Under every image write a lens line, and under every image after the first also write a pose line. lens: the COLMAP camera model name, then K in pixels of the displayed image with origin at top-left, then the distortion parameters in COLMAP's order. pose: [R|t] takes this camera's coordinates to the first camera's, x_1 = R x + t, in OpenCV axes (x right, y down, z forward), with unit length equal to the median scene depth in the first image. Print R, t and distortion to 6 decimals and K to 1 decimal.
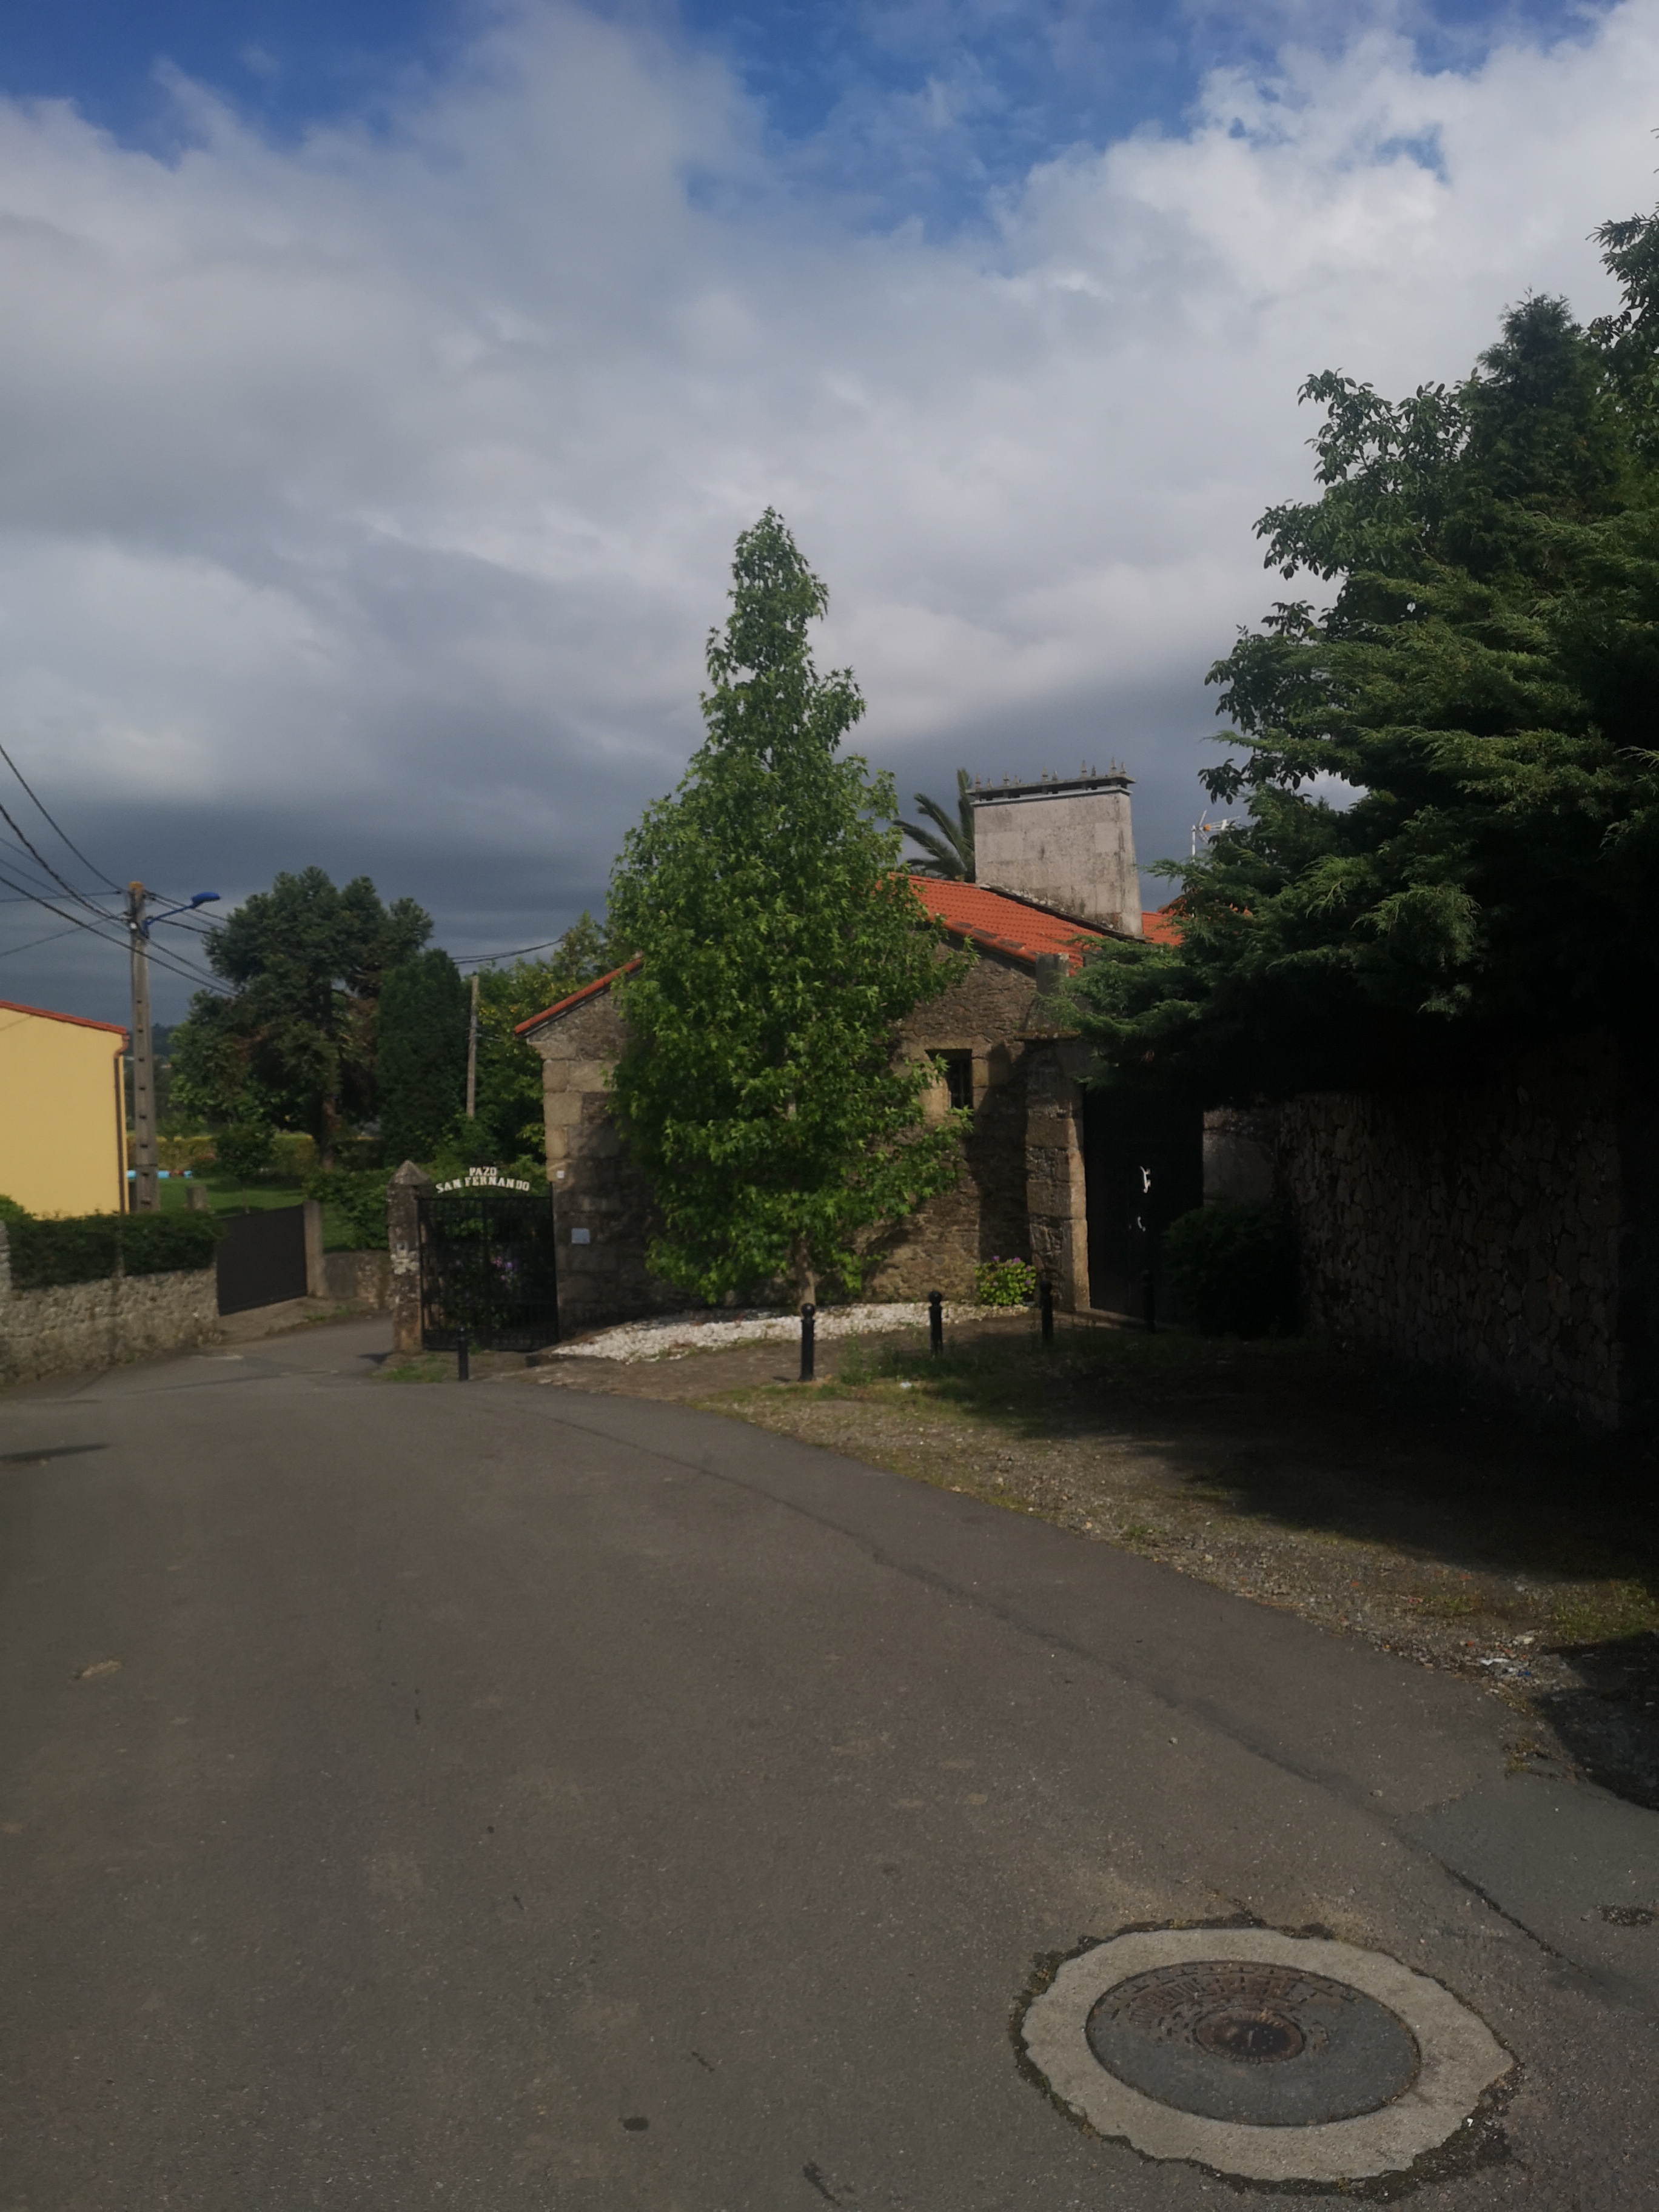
lens RADIAL K [[1738.7, 0, 829.5], [0, 1738.7, 1106.0], [0, 0, 1]] dist [0.074026, -0.000623]
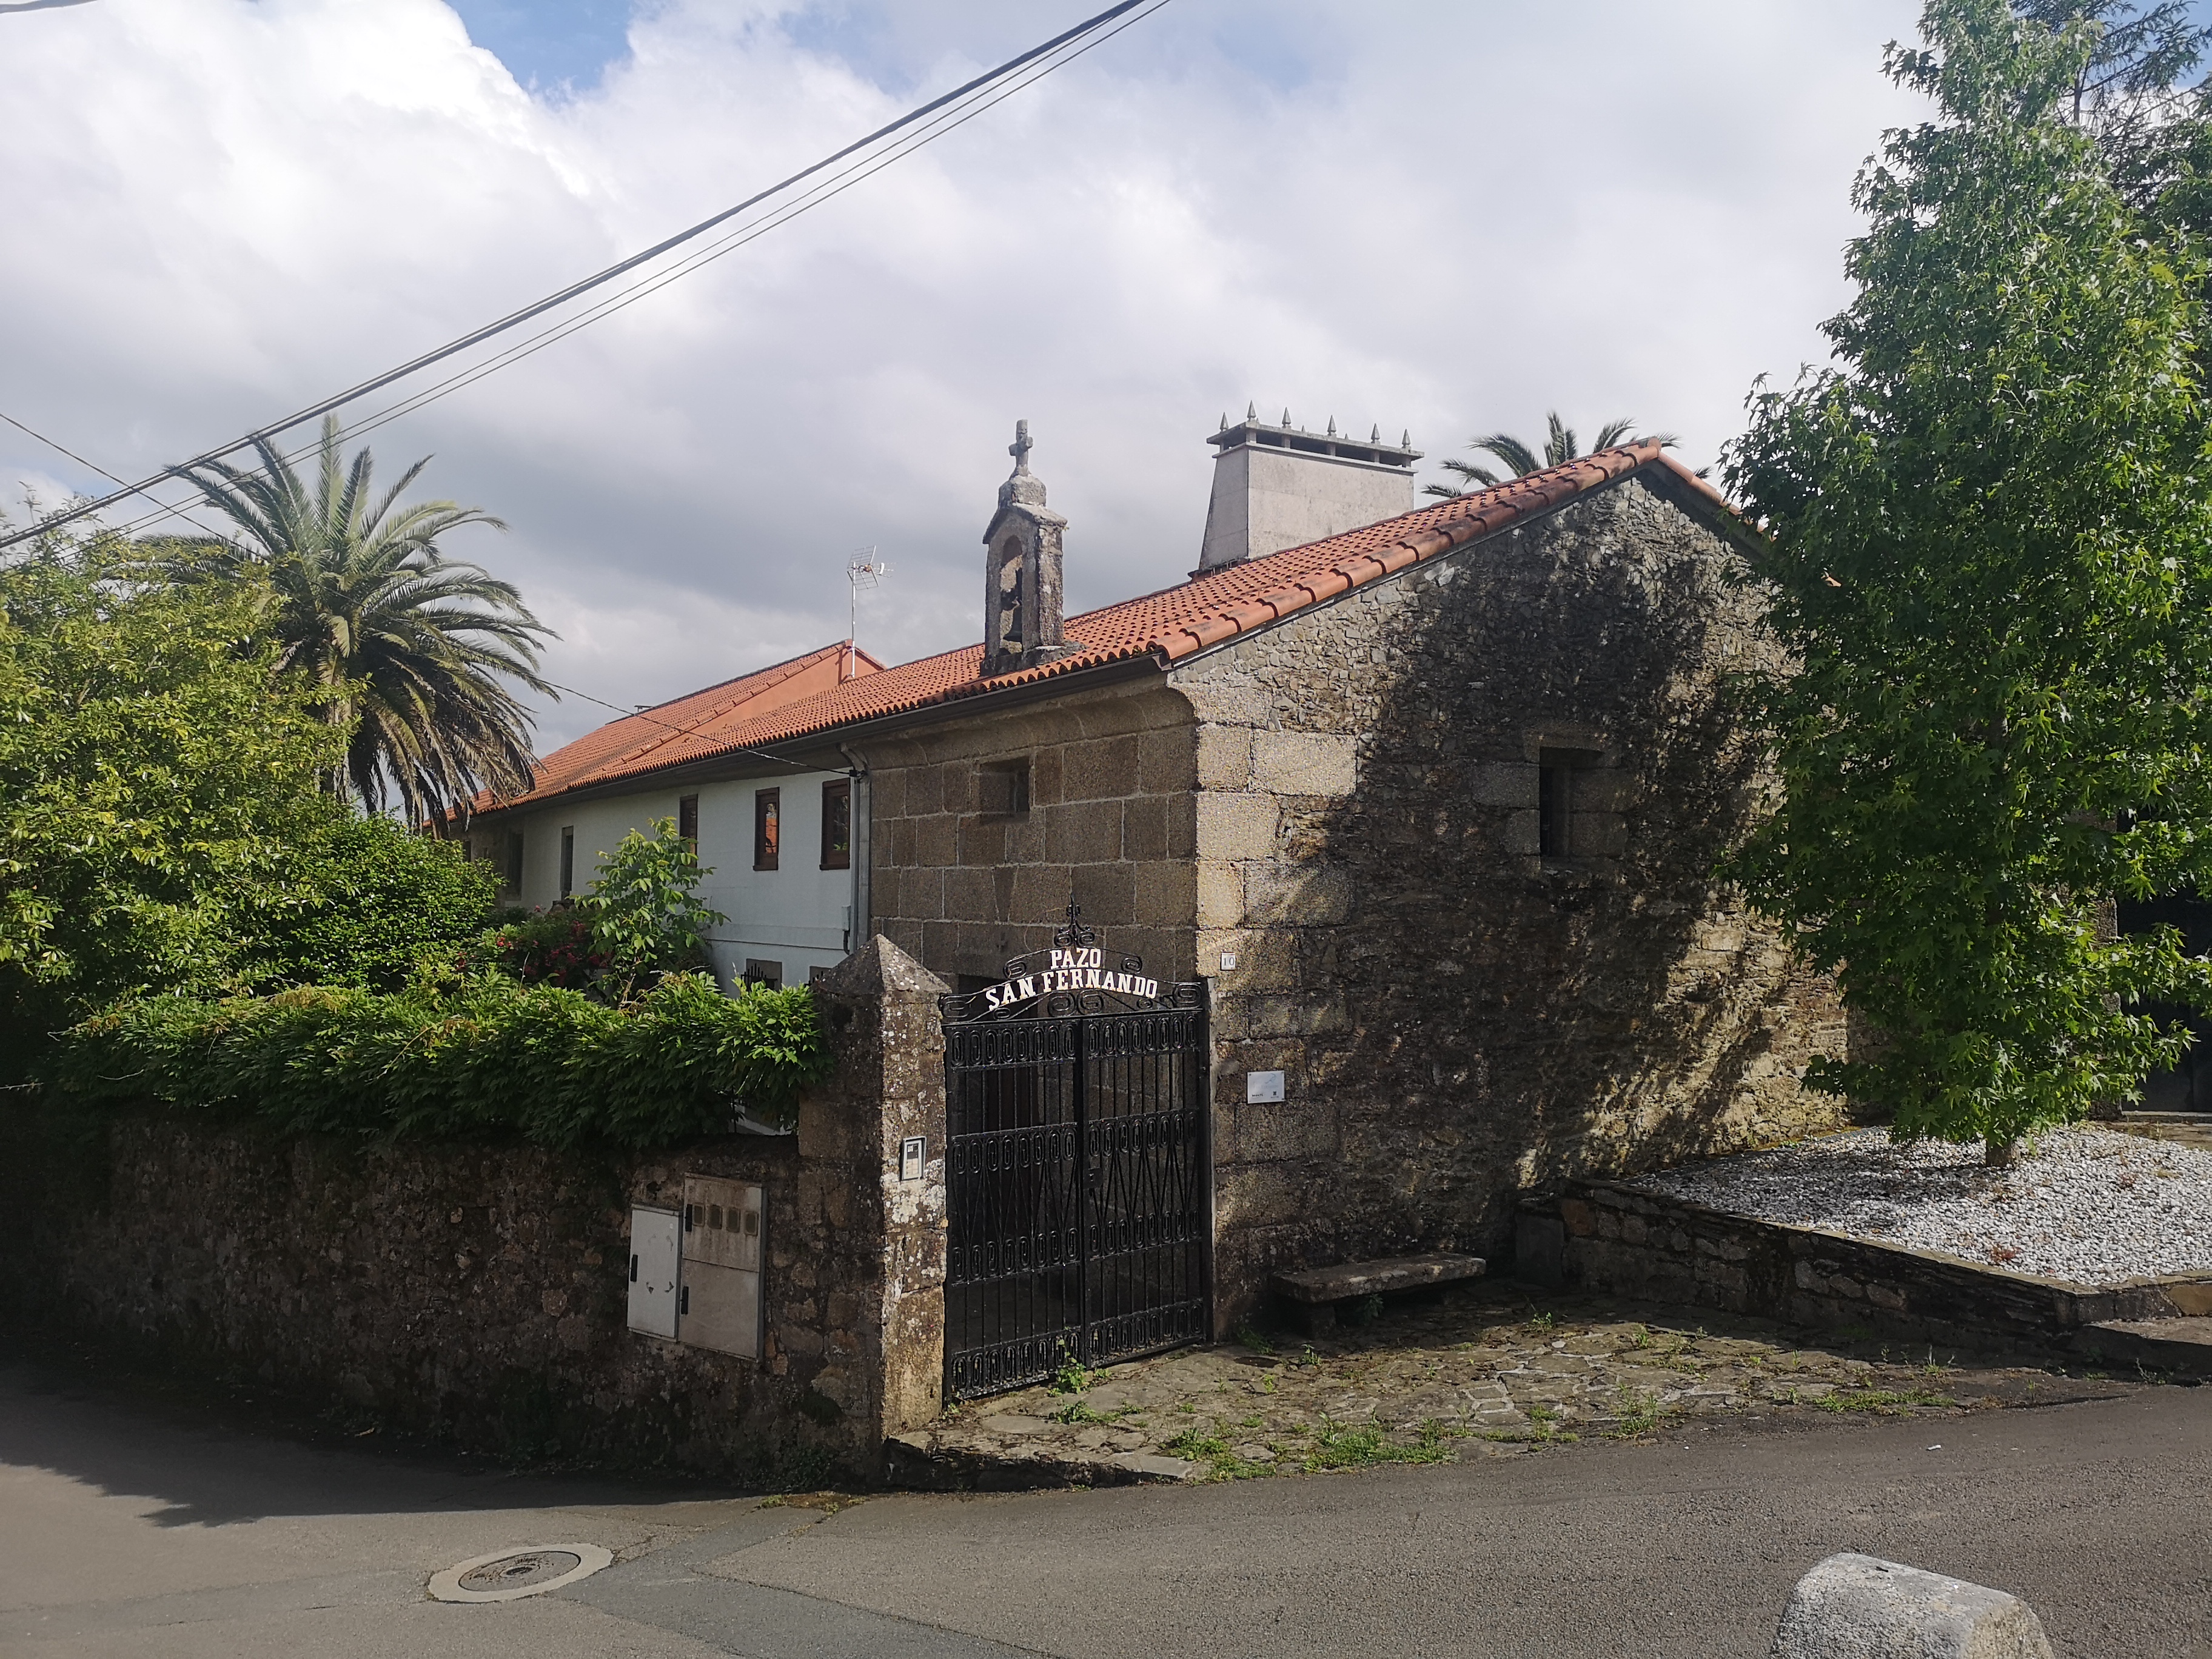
lens RADIAL K [[1686.7, 0, 1106.0], [0, 1686.7, 829.5], [0, 0, 1]] dist [0.084629, -0.080798]
pose [[0.524975, 0.067476, 0.848439, -0.569504], [0.014229, 0.996017, -0.088017, 0.043522], [-0.850999, 0.058279, 0.521924, 0.780052]]
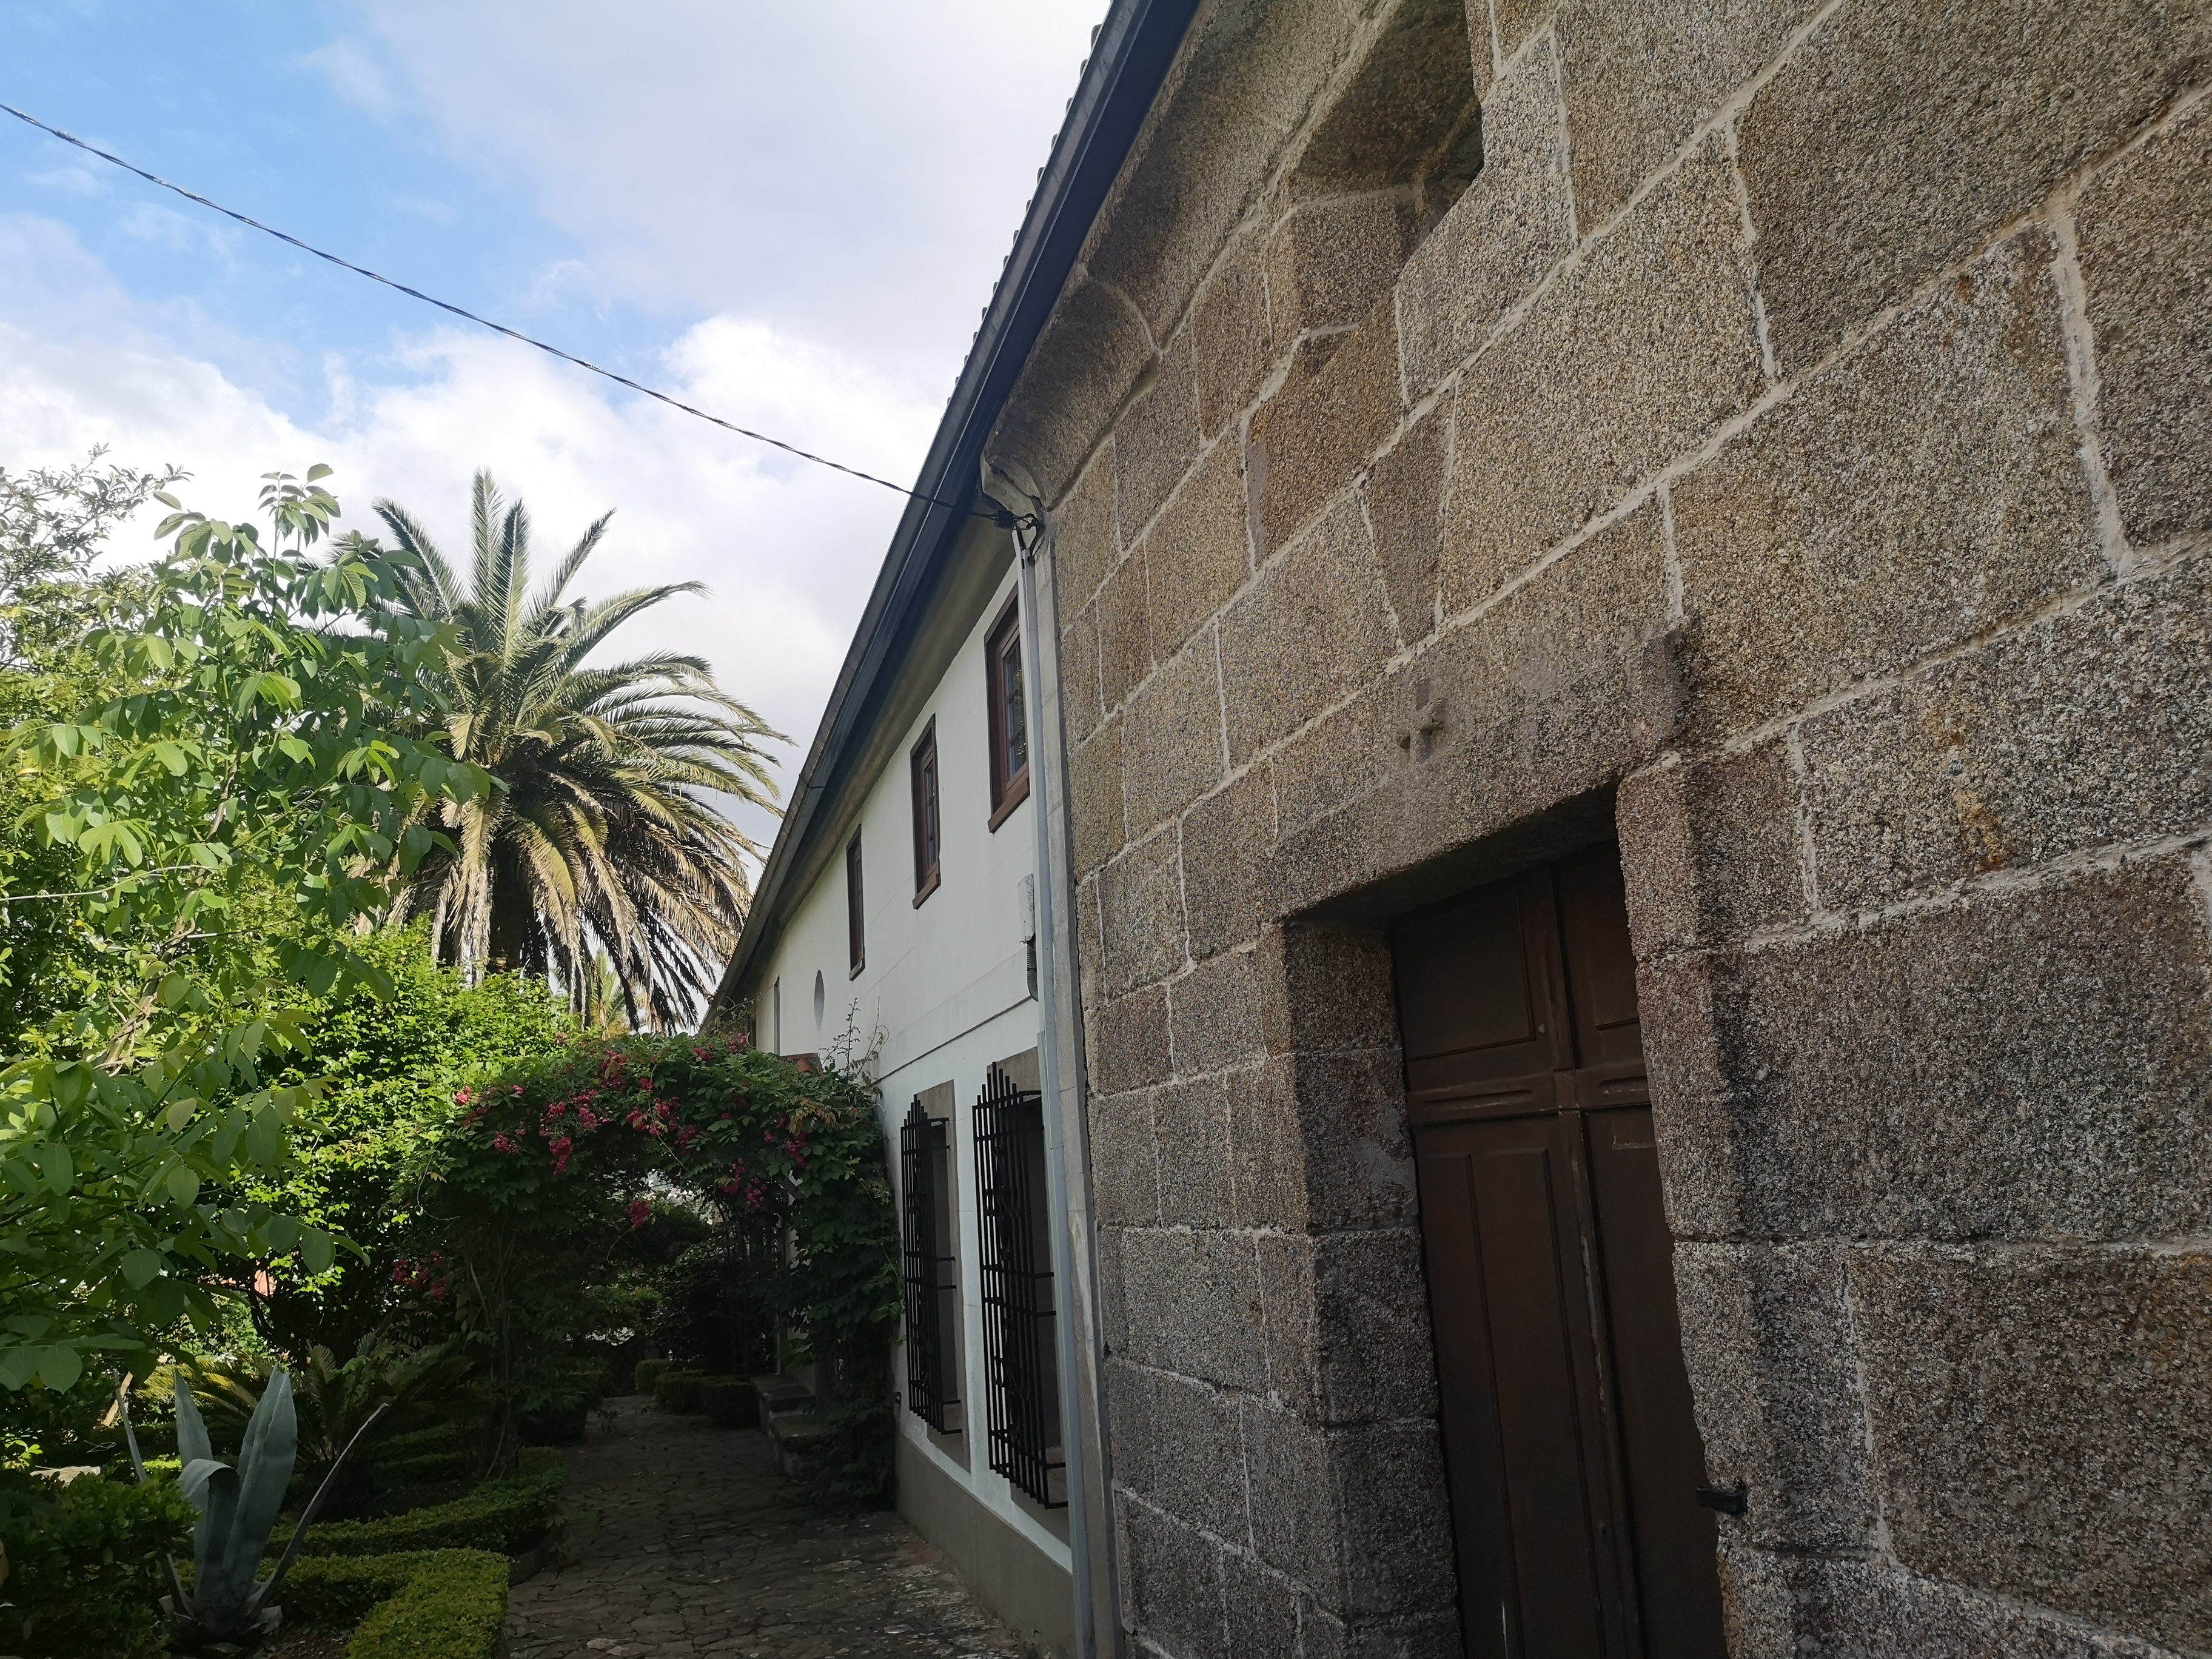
lens RADIAL K [[1738.7, 0, 1106.0], [0, 1738.7, 829.5], [0, 0, 1]] dist [0.074026, -0.000623]
pose [[0.726432, 0.124442, 0.675877, -0.222670], [0.066605, 0.966091, -0.249464, 0.076119], [-0.684003, 0.226235, 0.693511, 1.023257]]
